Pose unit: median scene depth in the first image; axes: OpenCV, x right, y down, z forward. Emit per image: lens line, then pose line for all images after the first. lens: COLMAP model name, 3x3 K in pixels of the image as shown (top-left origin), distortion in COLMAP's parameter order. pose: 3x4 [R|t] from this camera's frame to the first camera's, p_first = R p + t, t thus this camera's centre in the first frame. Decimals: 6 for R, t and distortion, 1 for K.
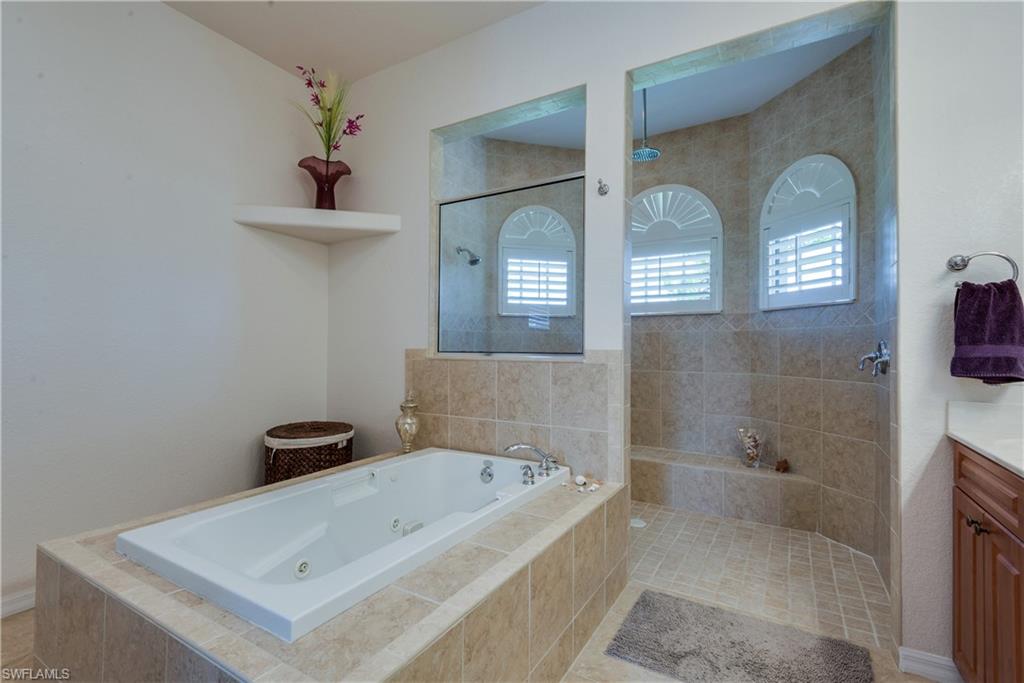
lens RADIAL K [[461.5, 0, 513.6], [0, 461.5, 345.7], [0, 0, 1]] dist [0.013824, -0.000914]
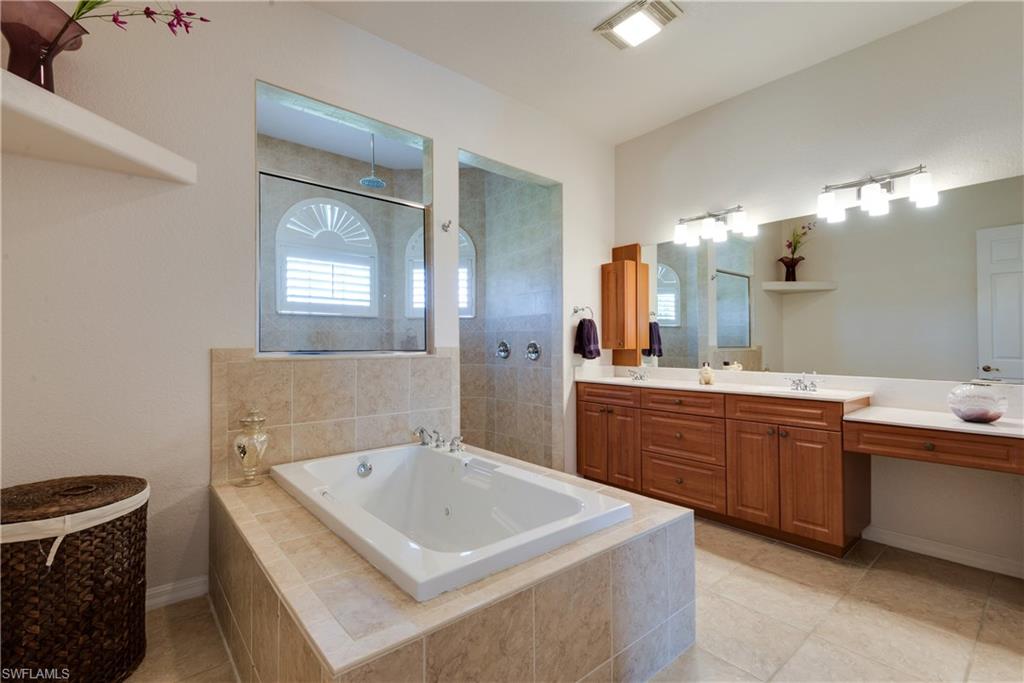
lens RADIAL K [[461.5, 0, 513.2], [0, 461.5, 340.3], [0, 0, 1]] dist [0.013824, -0.000914]
pose [[0.321088, 0.004992, 0.947036, -0.838098], [-0.002041, 0.999987, -0.004579, -0.004478], [-0.947047, -0.000462, 0.321095, 0.320031]]
